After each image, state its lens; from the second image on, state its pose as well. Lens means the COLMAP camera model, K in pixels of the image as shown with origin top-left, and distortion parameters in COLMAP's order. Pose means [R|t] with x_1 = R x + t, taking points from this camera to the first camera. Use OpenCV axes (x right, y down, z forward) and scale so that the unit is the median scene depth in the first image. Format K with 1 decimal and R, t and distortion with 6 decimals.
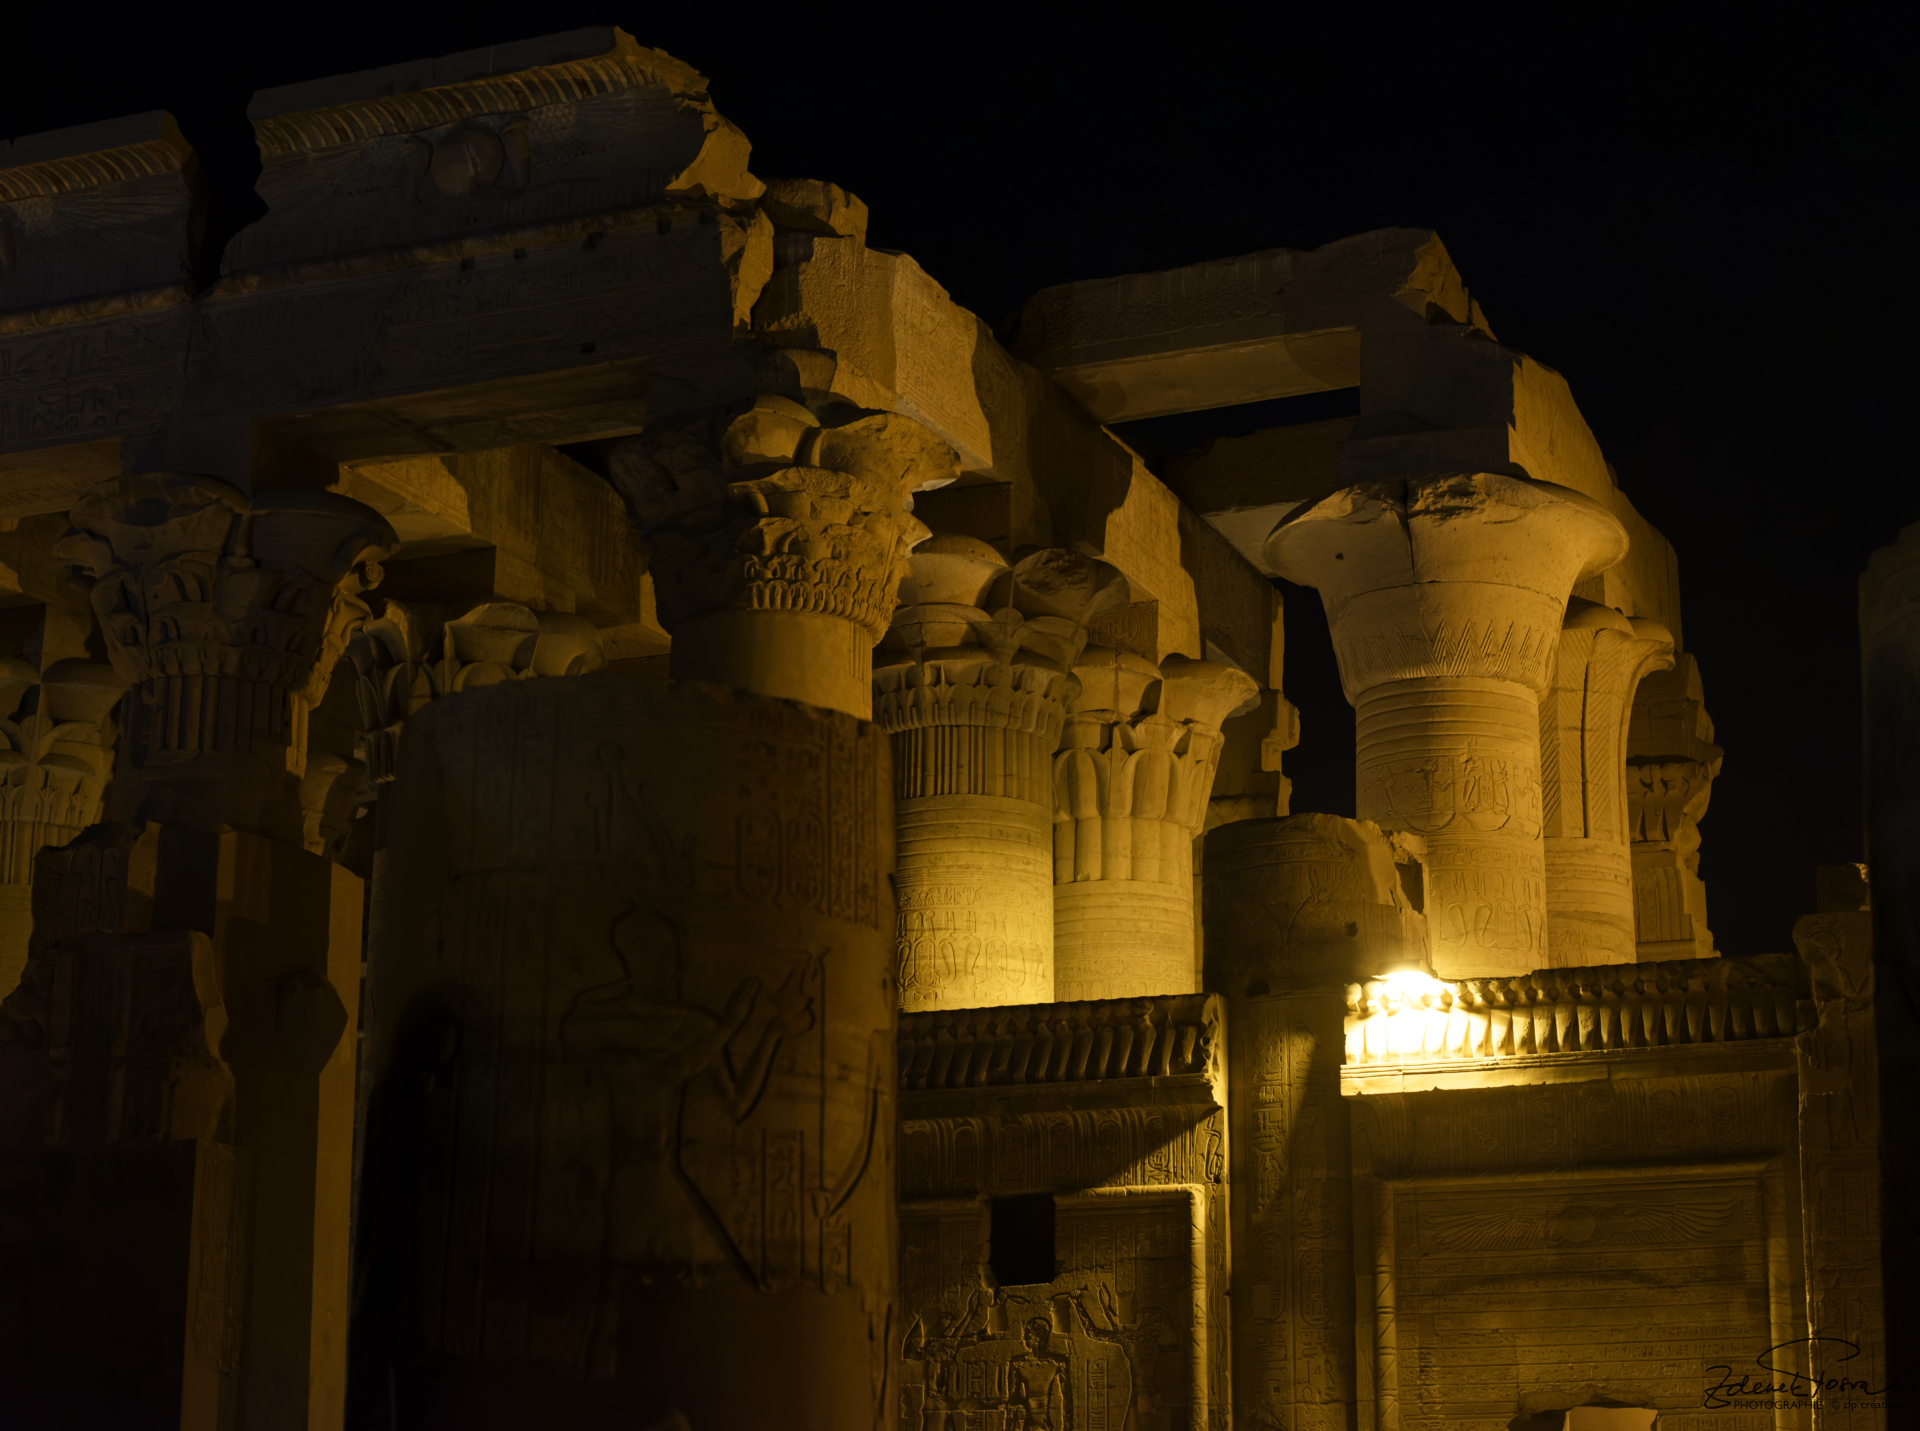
lens RADIAL K [[3286.4, 0, 960.0], [0, 3286.4, 715.5], [0, 0, 1]] dist [-0.122249, 0.104946]
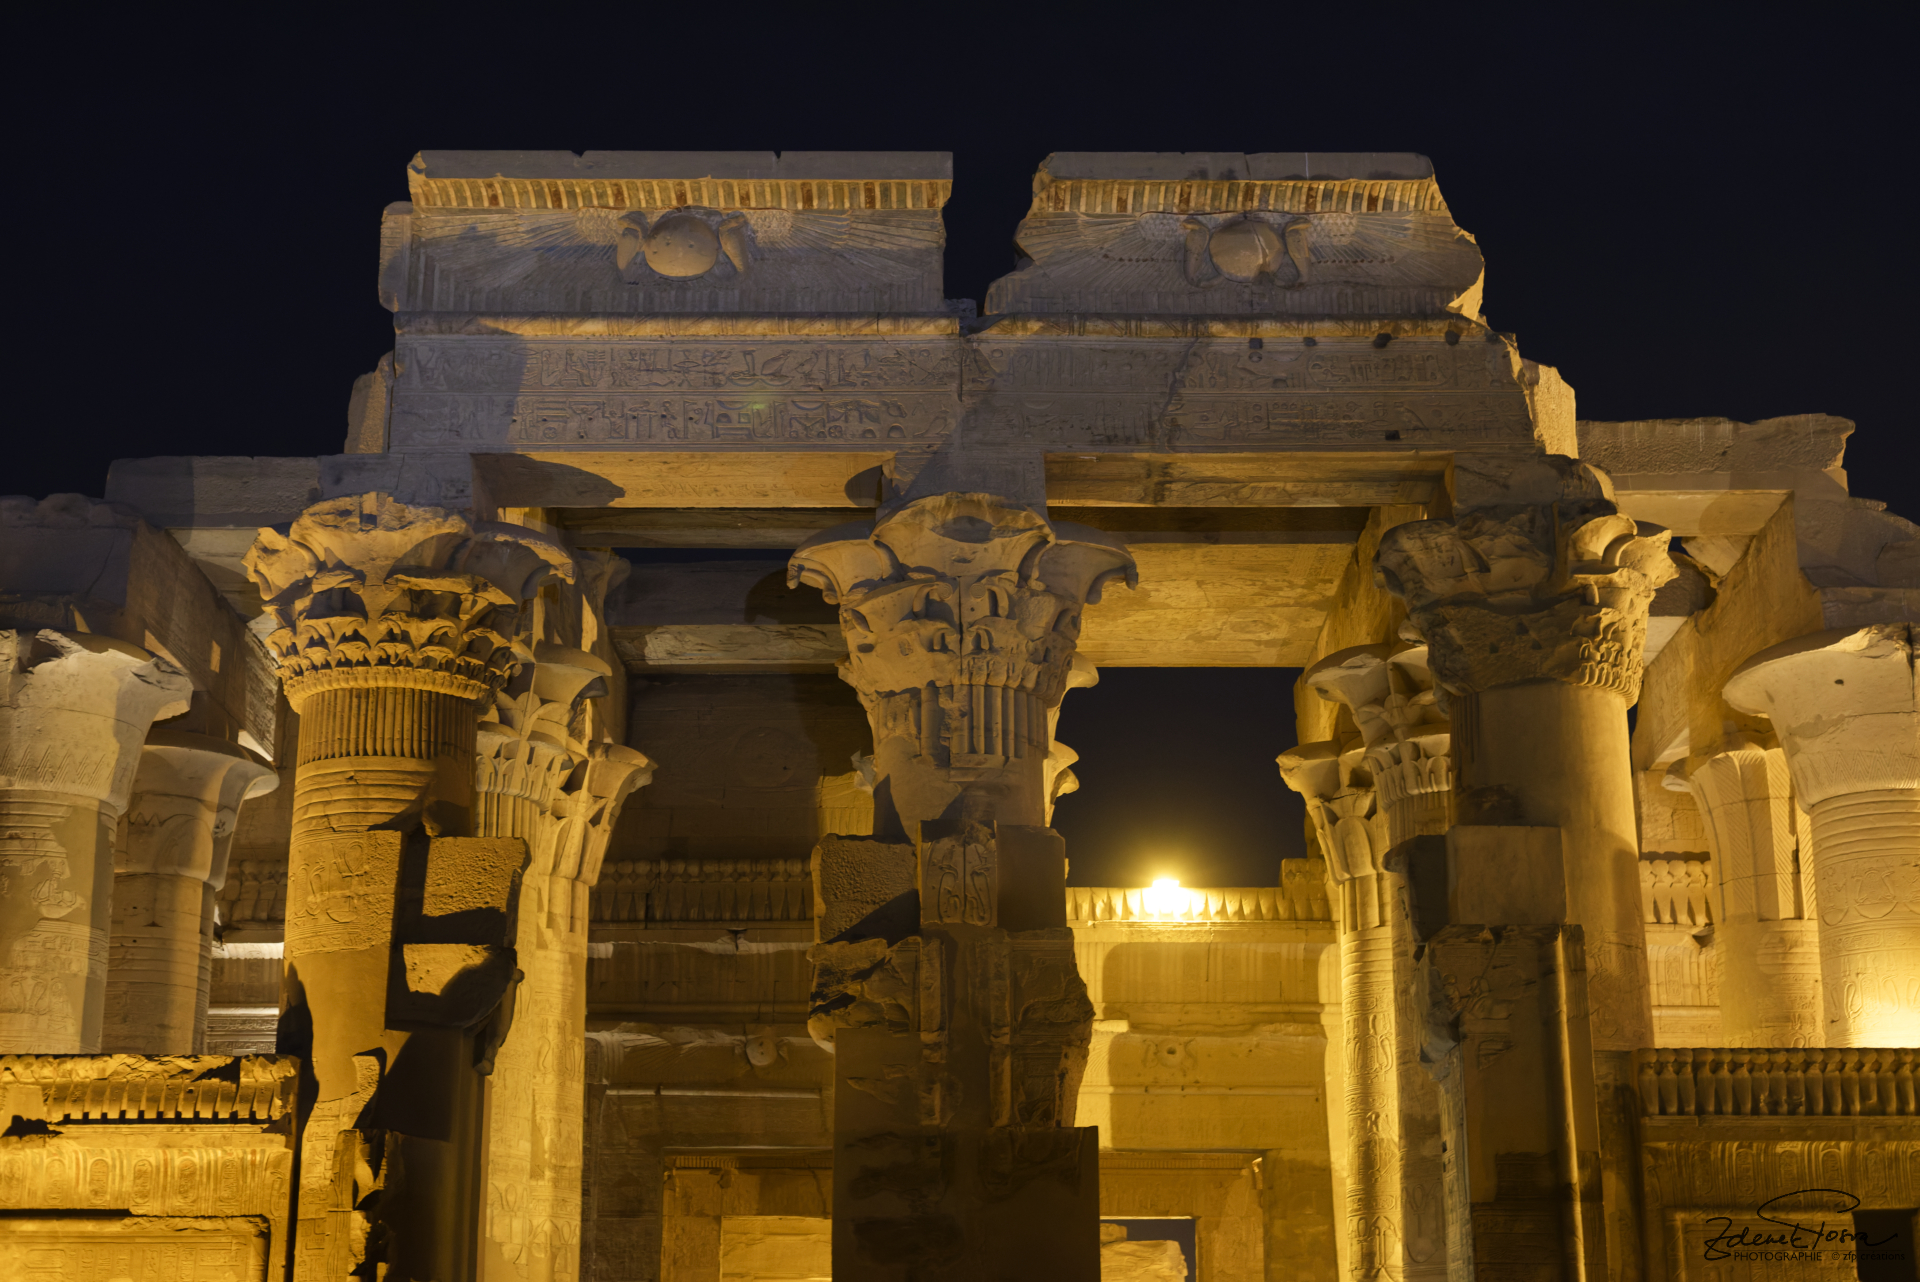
lens RADIAL K [[2835.2, 0, 960.0], [0, 2835.2, 641.0], [0, 0, 1]] dist [0.021263, -0.157607]
pose [[0.931353, 0.106384, 0.348230, -0.568029], [-0.092381, 0.994112, -0.056625, 0.026523], [-0.352203, 0.020568, 0.935697, 0.135116]]
